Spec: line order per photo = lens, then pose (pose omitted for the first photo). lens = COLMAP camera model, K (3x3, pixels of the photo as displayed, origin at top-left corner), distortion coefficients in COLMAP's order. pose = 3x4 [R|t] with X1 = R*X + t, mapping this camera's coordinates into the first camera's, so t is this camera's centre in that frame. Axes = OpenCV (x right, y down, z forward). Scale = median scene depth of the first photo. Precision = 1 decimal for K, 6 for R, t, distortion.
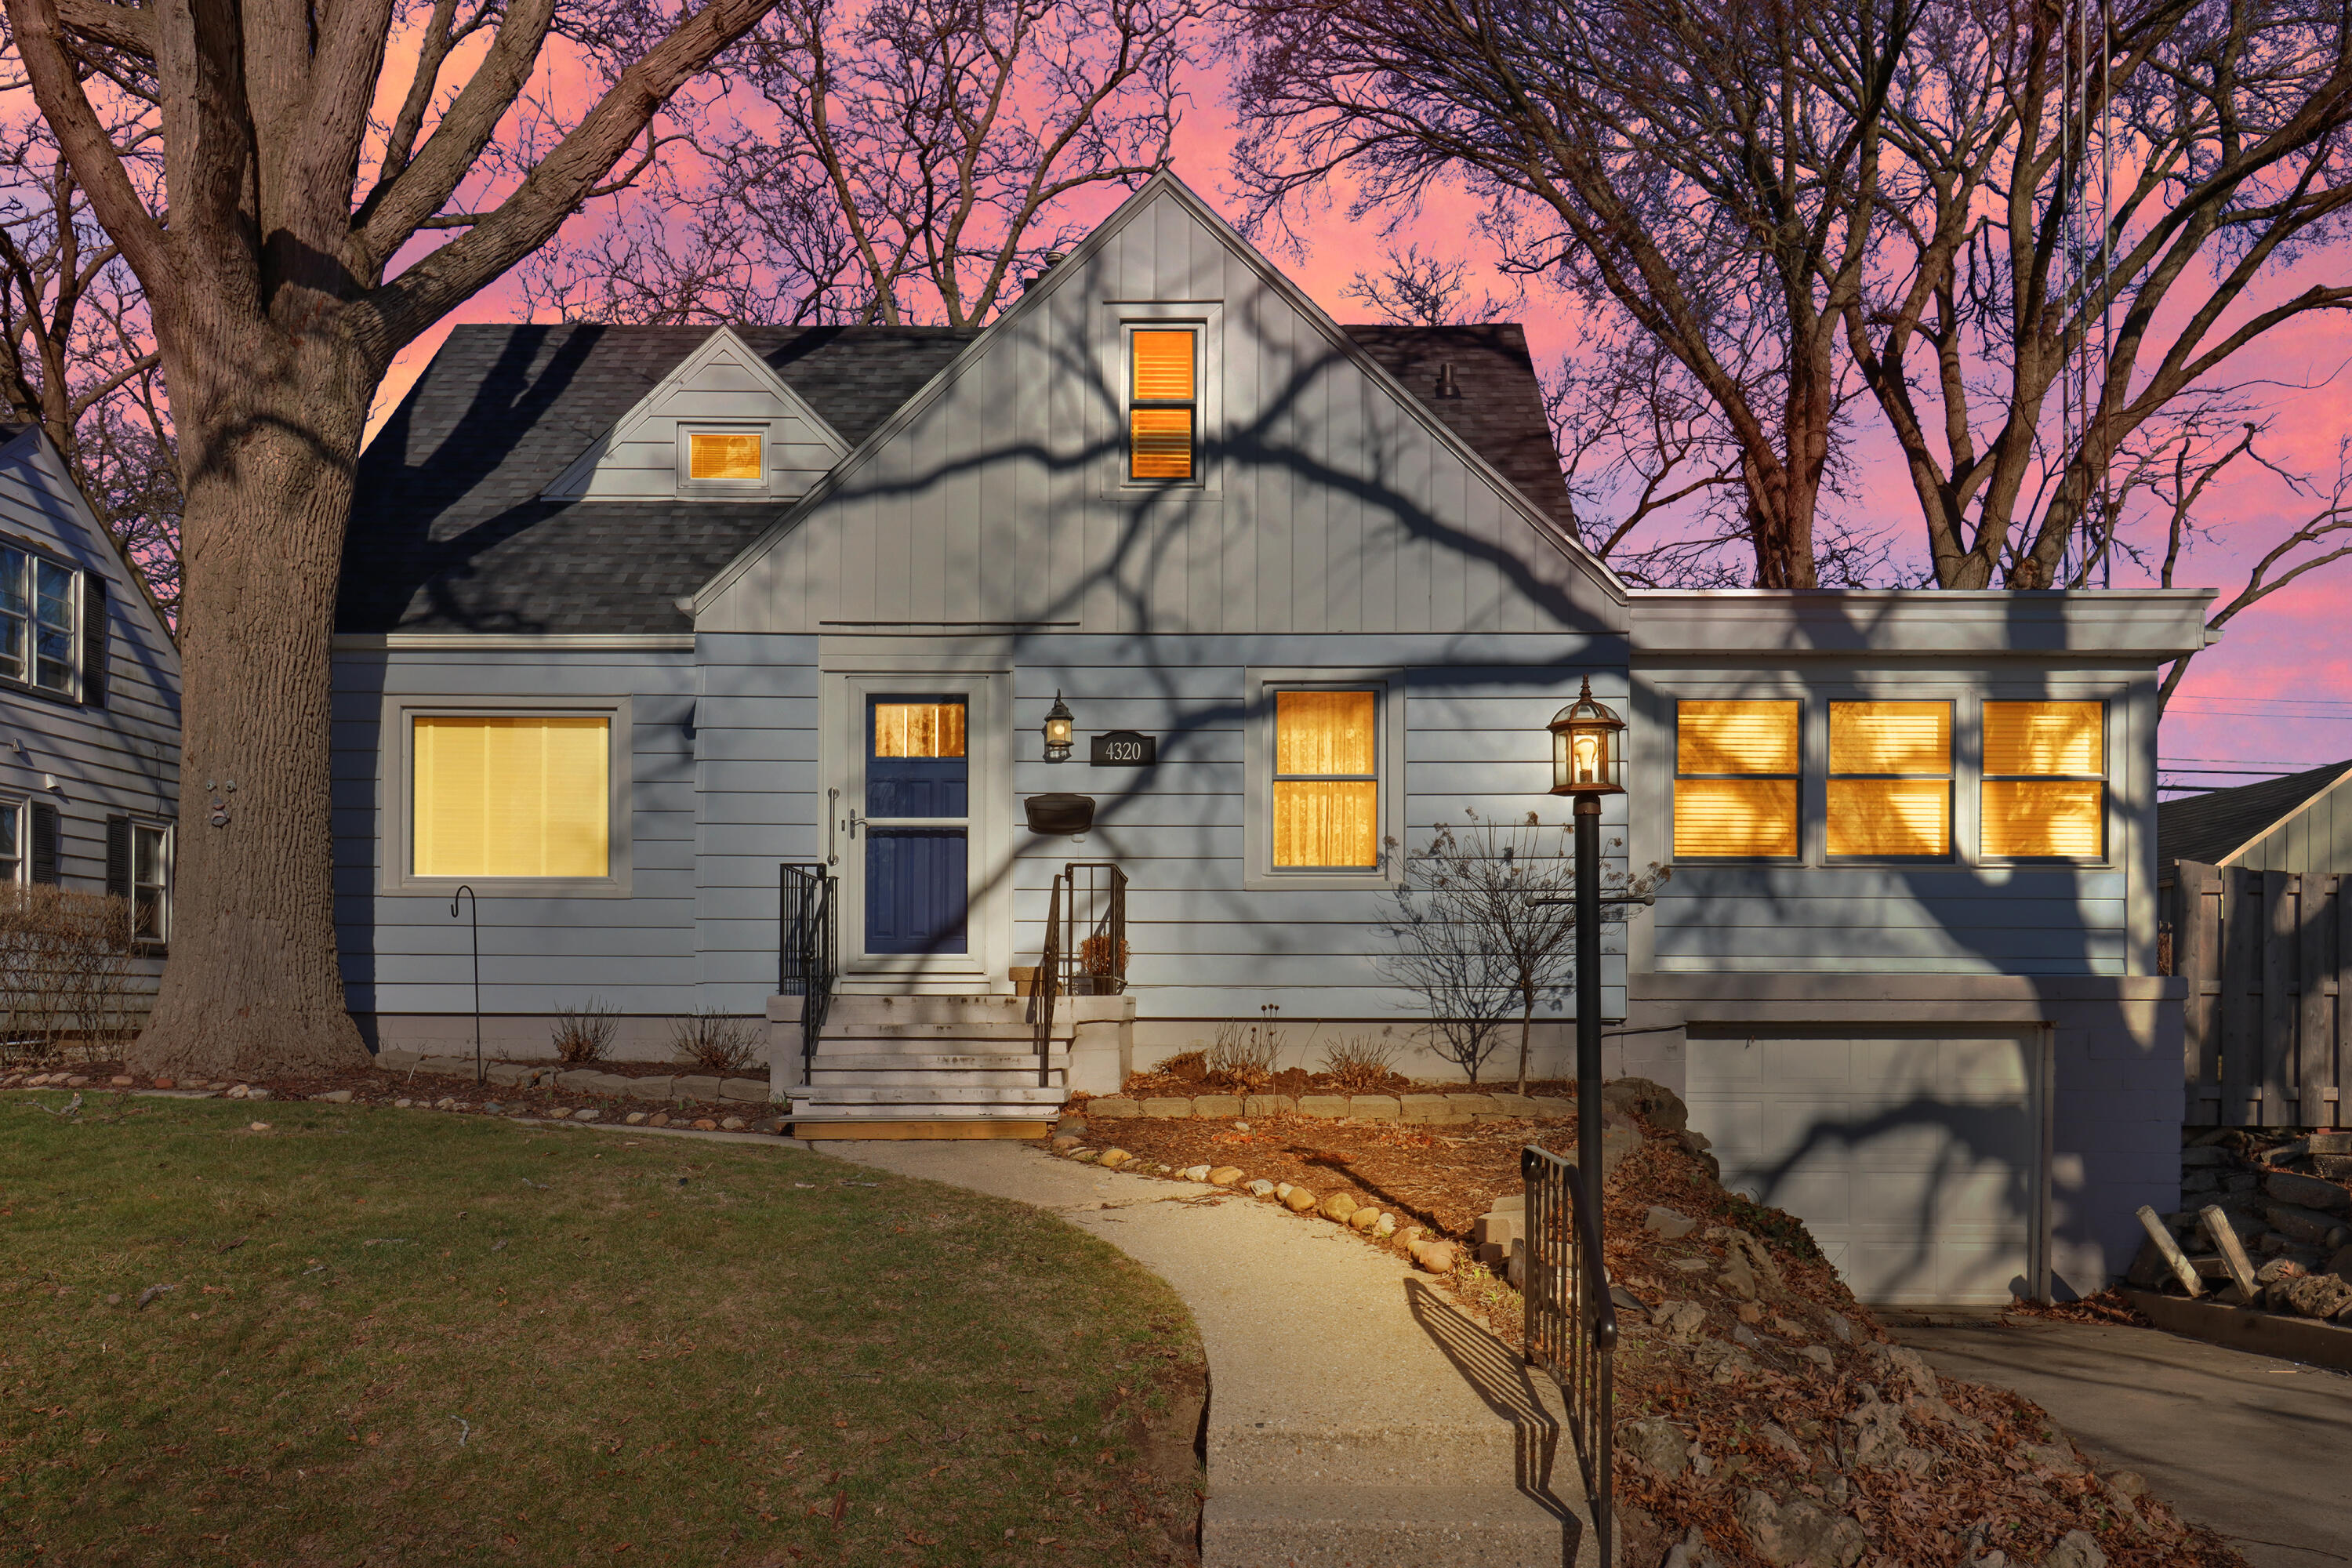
lens RADIAL K [[1930.9, 0, 1176.3], [0, 1930.9, 776.5], [0, 0, 1]] dist [-0.004564, -0.008805]
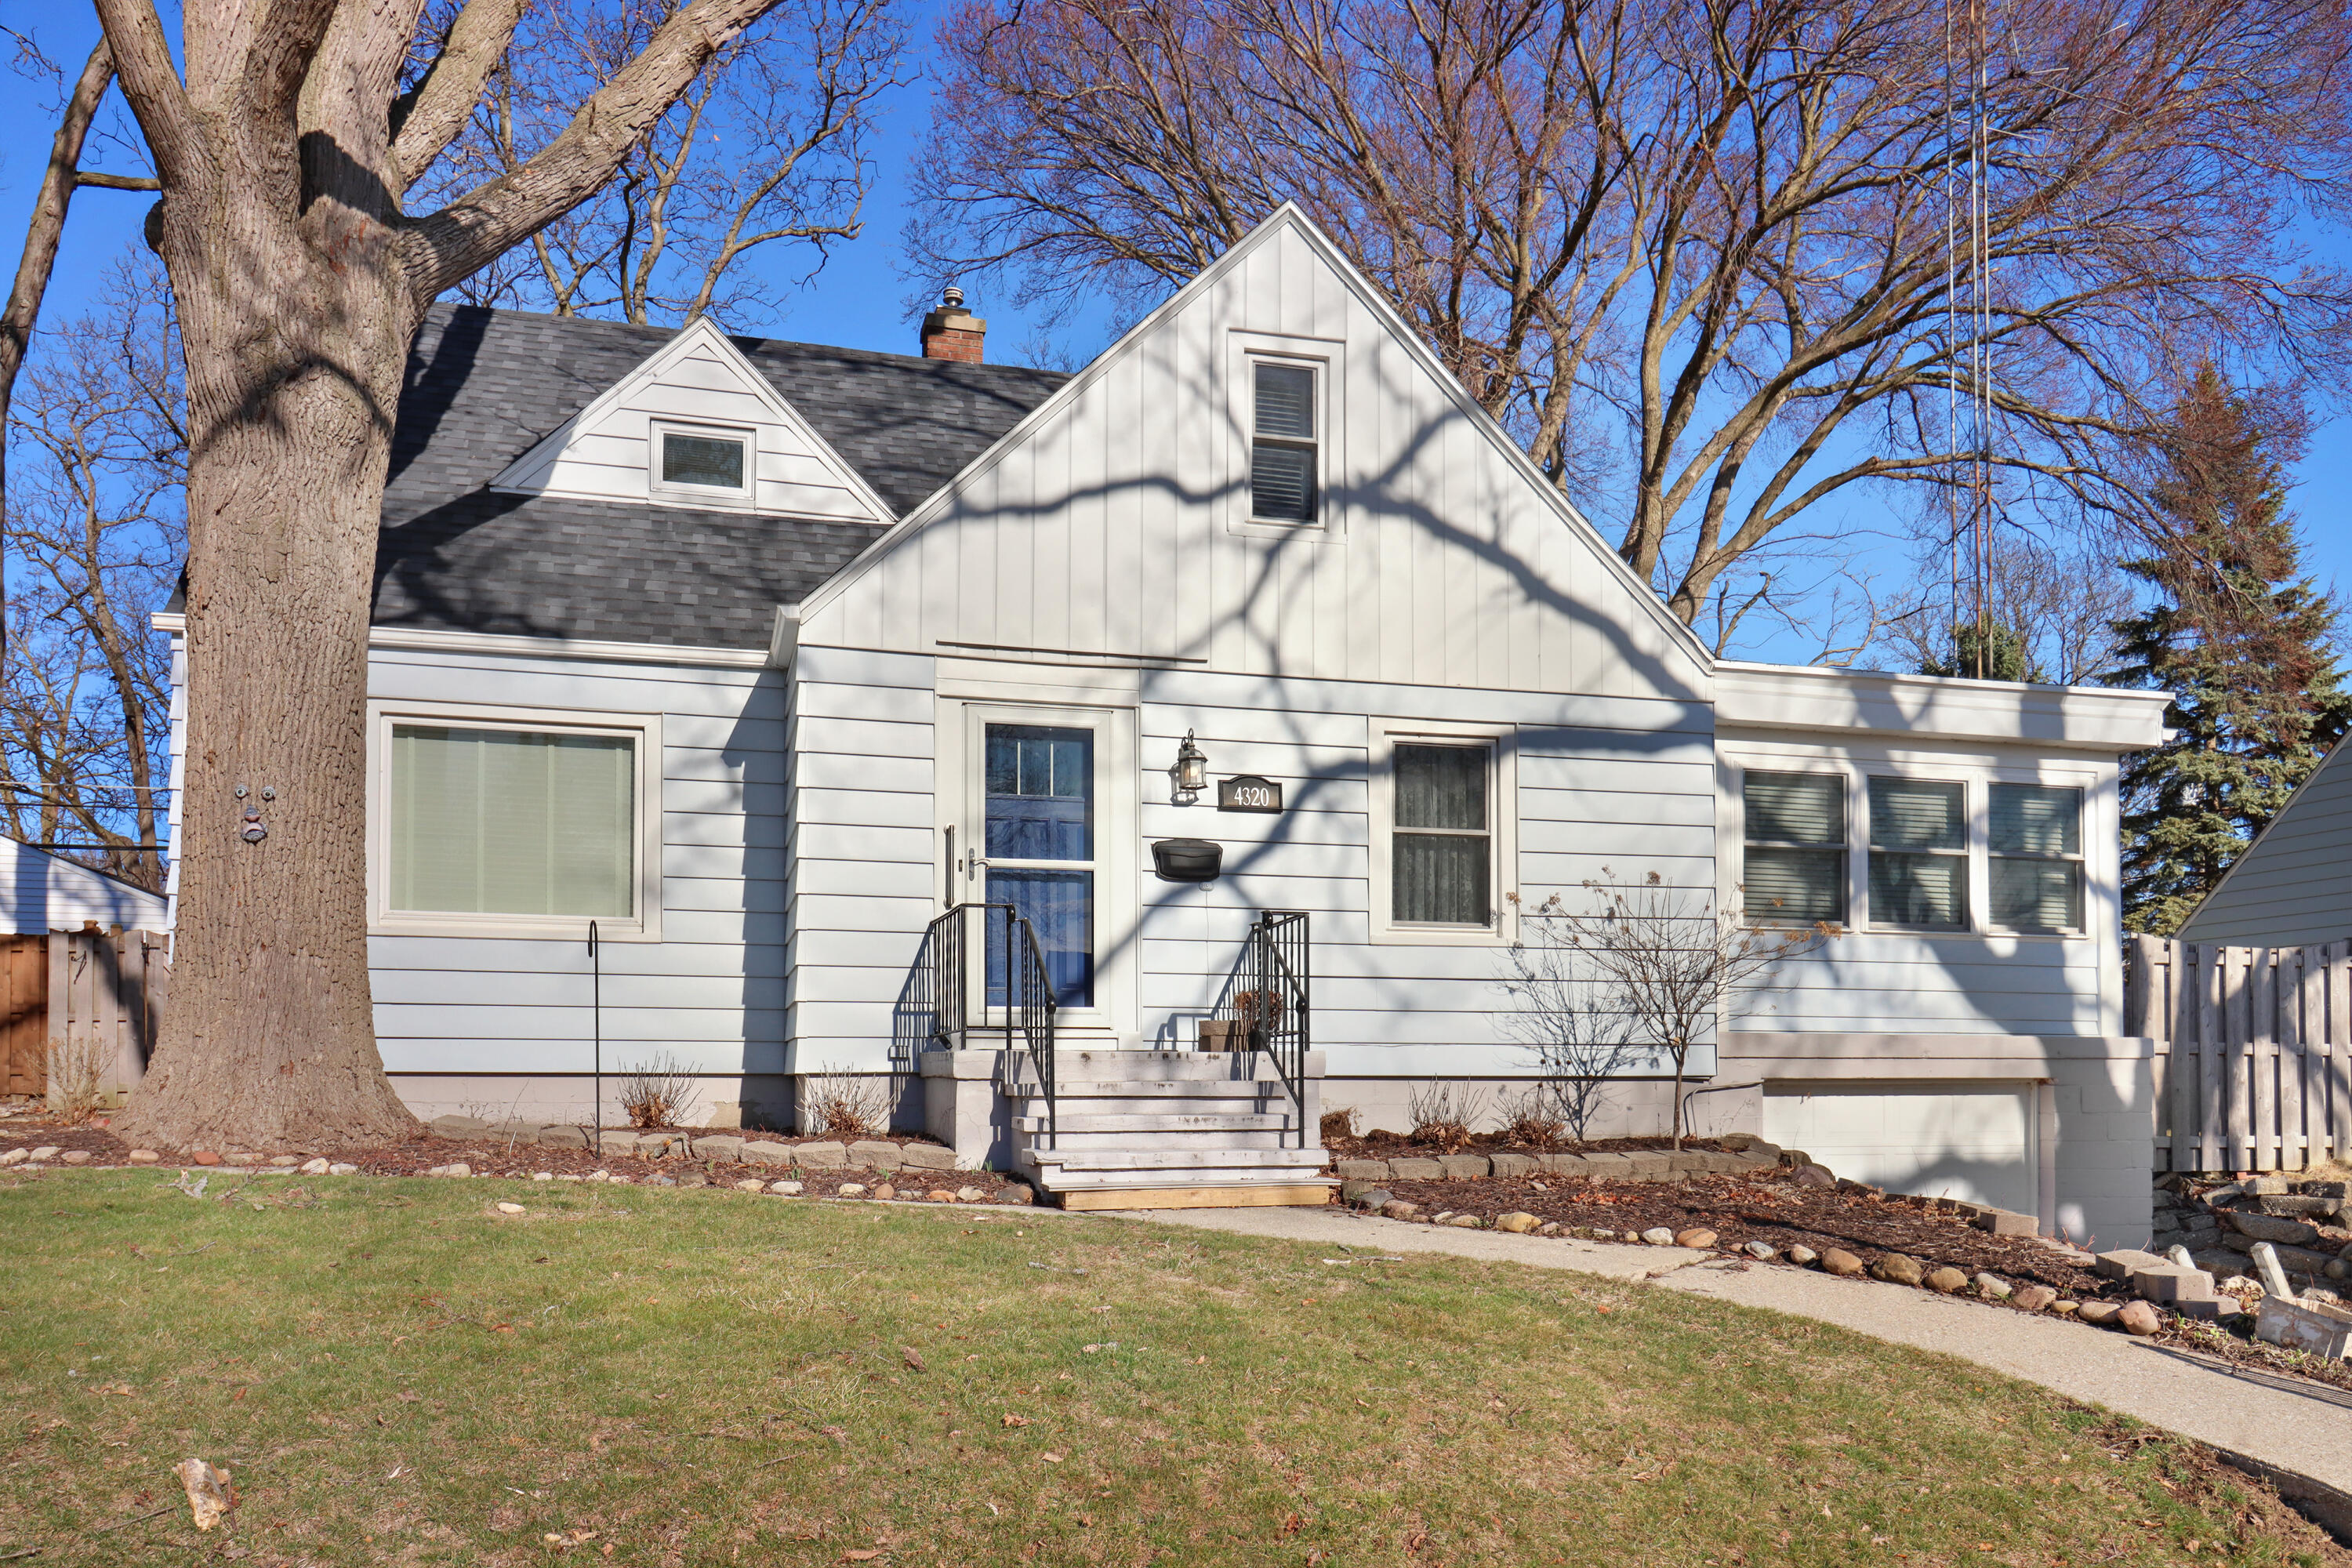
lens RADIAL K [[1821.1, 0, 1176.1], [0, 1821.1, 802.1], [0, 0, 1]] dist [0.006491, -0.002335]
pose [[0.957533, 0.041669, 0.285297, -0.323276], [-0.033528, 0.998881, -0.033363, 0.020490], [-0.286368, 0.022381, 0.957858, 0.140206]]
